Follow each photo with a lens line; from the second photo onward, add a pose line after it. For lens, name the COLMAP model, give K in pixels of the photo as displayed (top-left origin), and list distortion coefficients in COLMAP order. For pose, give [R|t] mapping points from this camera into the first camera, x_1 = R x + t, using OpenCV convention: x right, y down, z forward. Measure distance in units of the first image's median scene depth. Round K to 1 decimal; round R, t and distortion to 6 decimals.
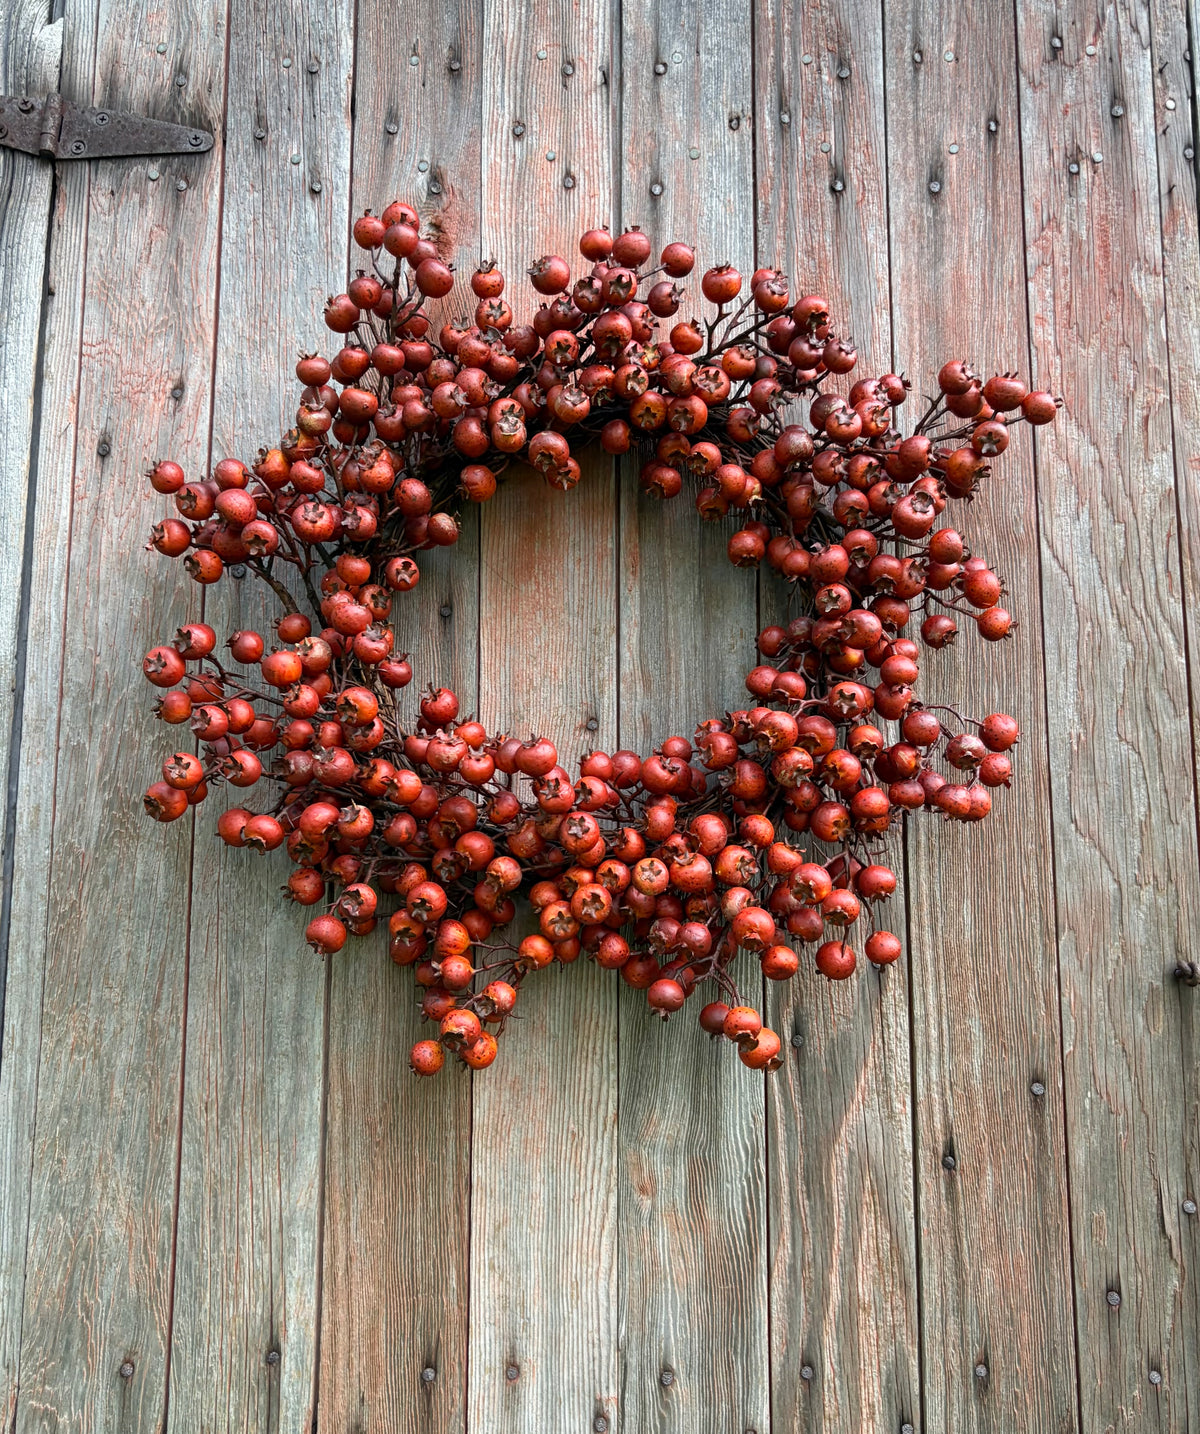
lens RADIAL K [[1391.0, 0, 616.0], [0, 1391.0, 729.4], [0, 0, 1]] dist [0.009830, 0.000000]
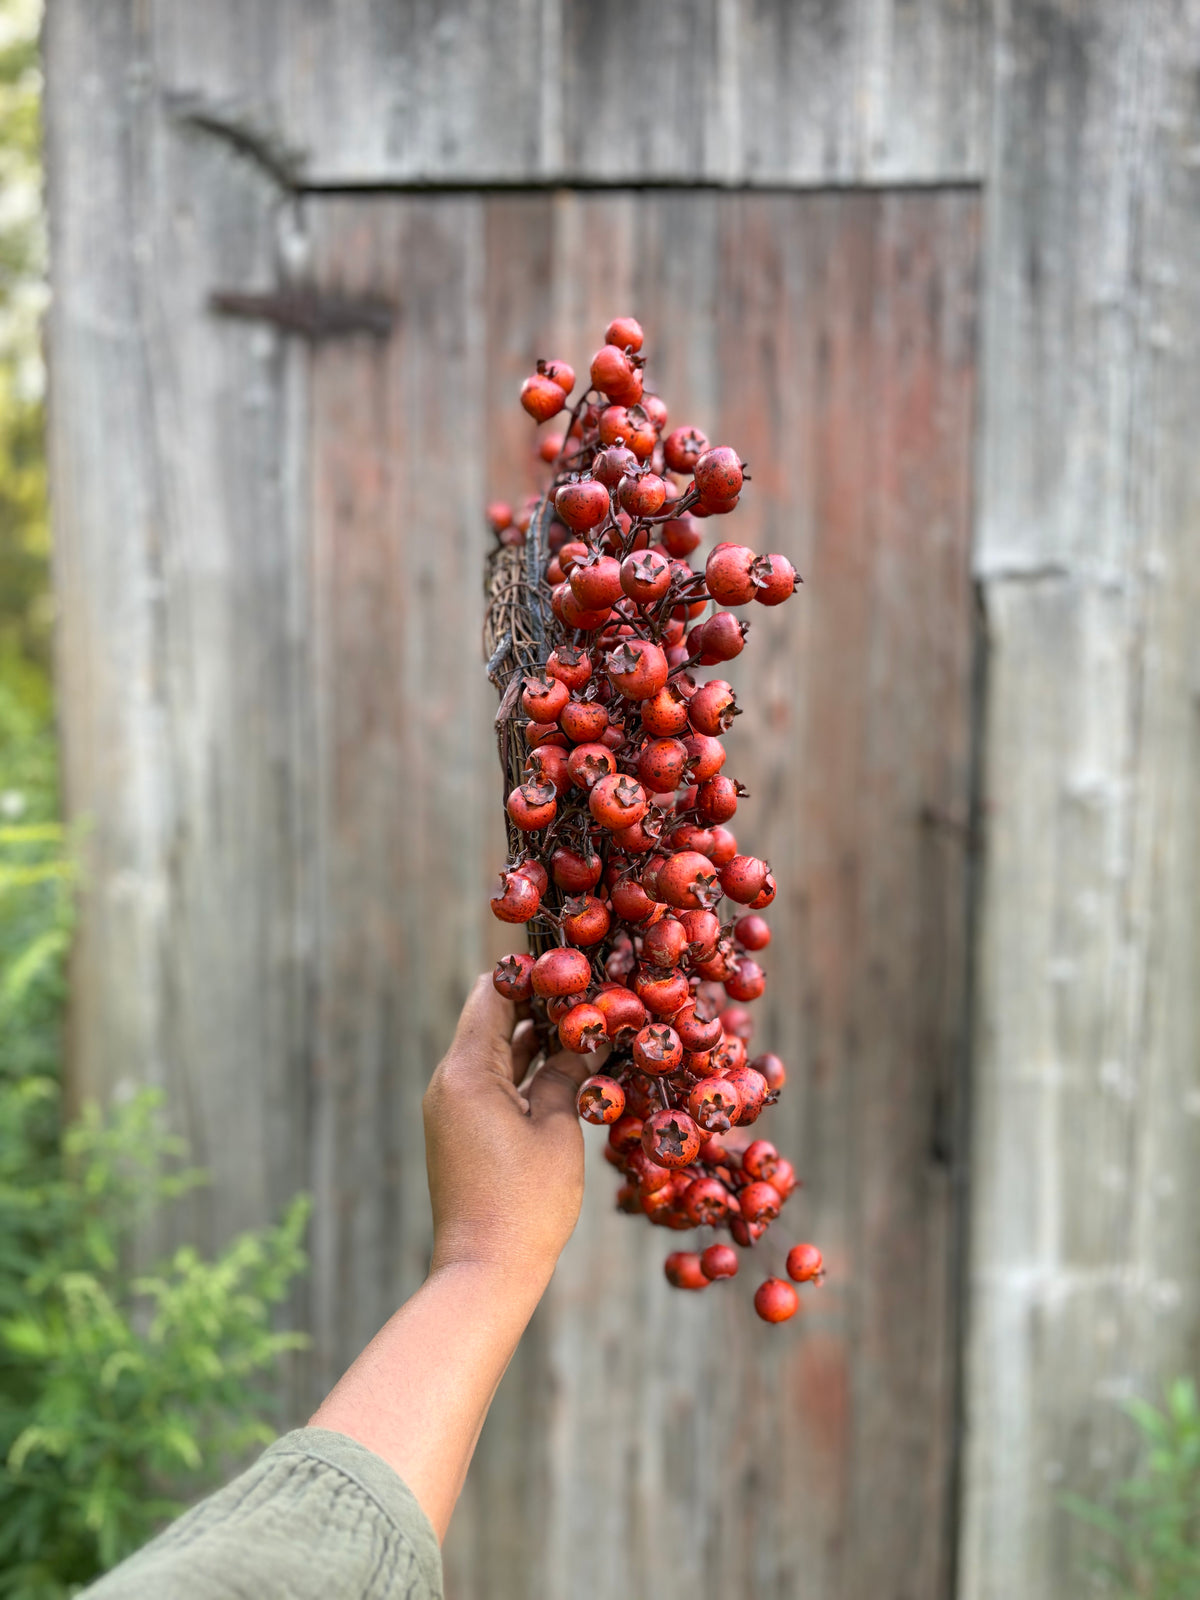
lens RADIAL K [[1236.7, 0, 605.0], [0, 1236.7, 808.3], [0, 0, 1]] dist [0.021239, -0.037662]
pose [[0.999940, 0.008902, -0.006442, -0.027196], [-0.007124, 0.971554, 0.236709, -0.234091], [0.008366, -0.236649, 0.971559, -0.675196]]
